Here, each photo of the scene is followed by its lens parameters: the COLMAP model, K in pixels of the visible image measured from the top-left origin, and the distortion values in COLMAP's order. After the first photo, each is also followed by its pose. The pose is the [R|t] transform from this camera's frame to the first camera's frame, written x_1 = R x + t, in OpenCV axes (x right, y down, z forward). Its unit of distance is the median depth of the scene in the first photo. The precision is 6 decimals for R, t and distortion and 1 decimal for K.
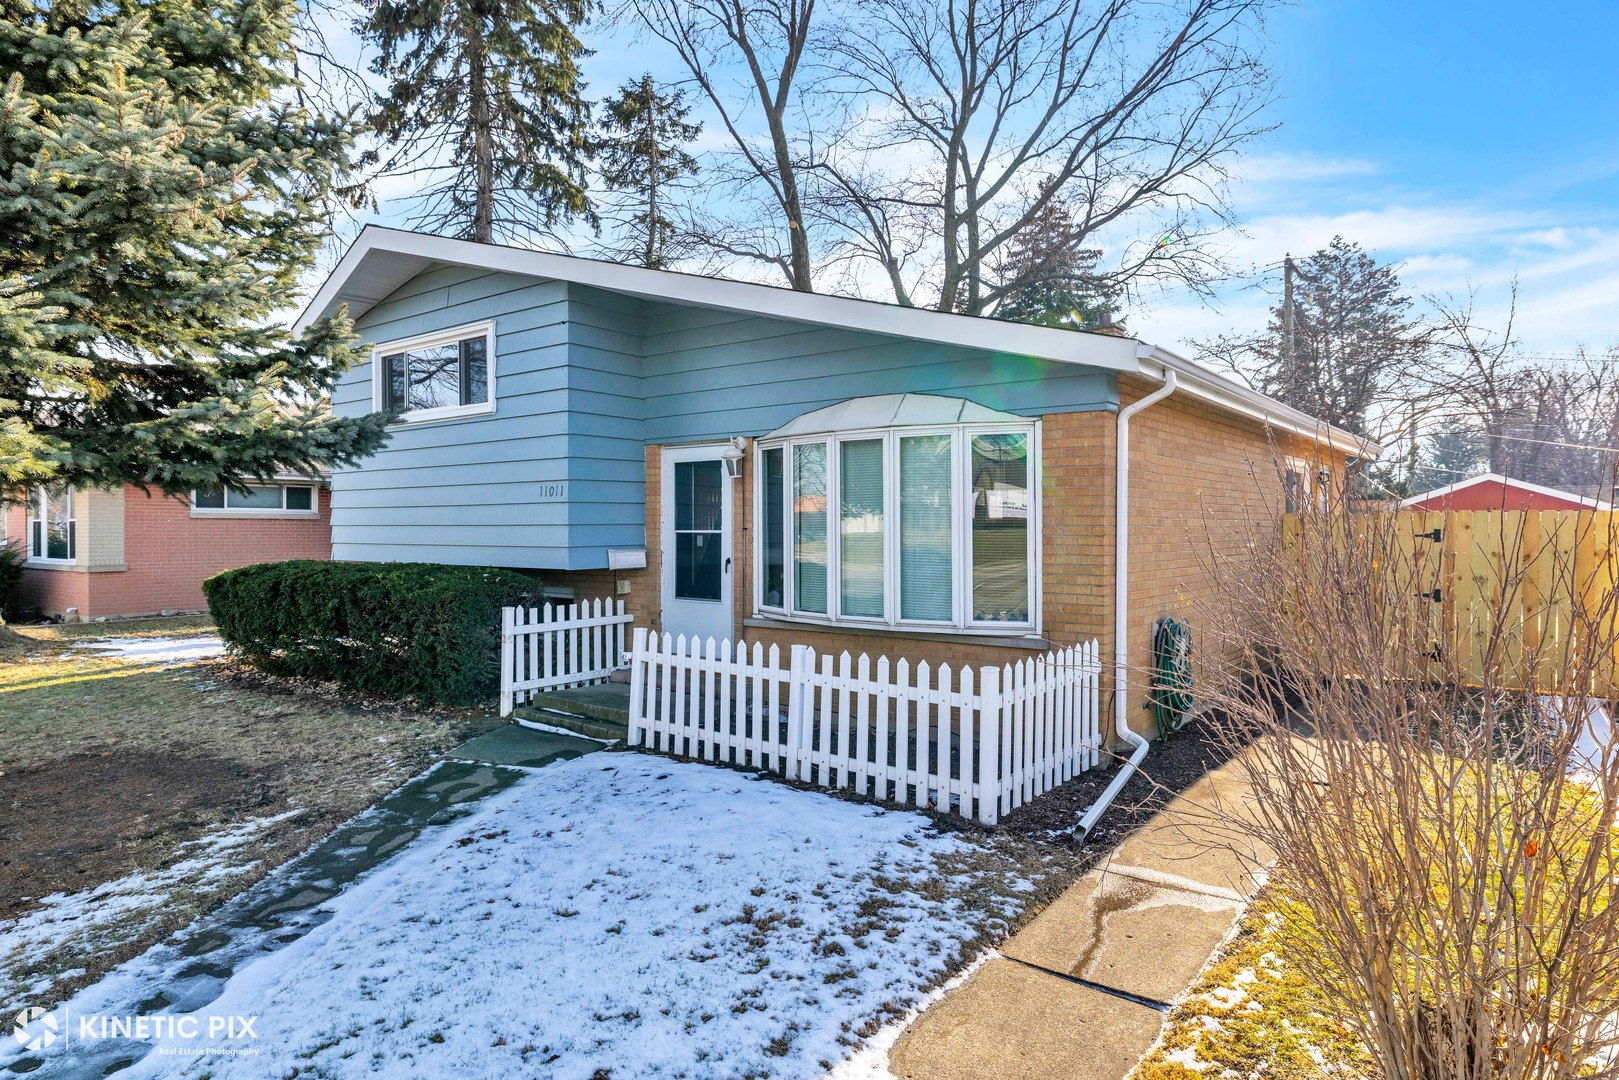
lens RADIAL K [[968.9, 0, 809.5], [0, 968.9, 540.0], [0, 0, 1]] dist [-0.001014, -0.000145]
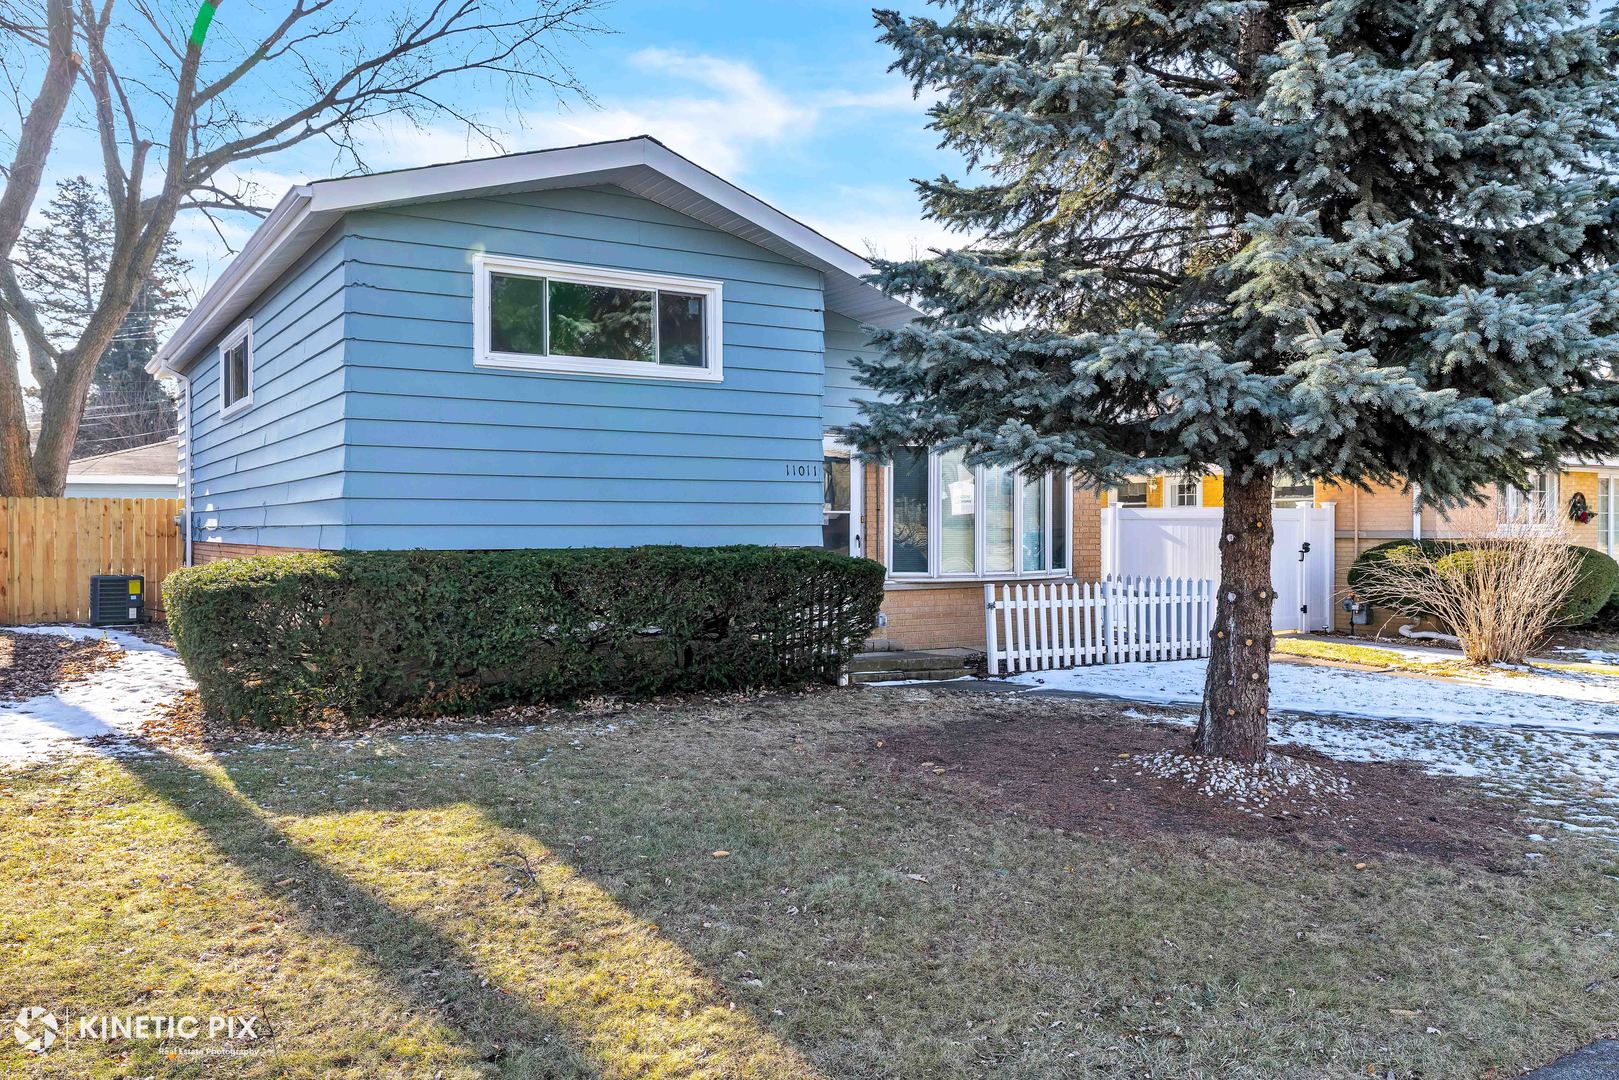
lens RADIAL K [[1279.2, 0, 809.5], [0, 1279.2, 540.0], [0, 0, 1]] dist [0.001221, 0.000054]
pose [[0.346189, -0.010126, 0.938110, -1.525580], [0.005644, 0.999946, 0.008711, 0.010778], [-0.938148, 0.002279, 0.346227, 0.521779]]
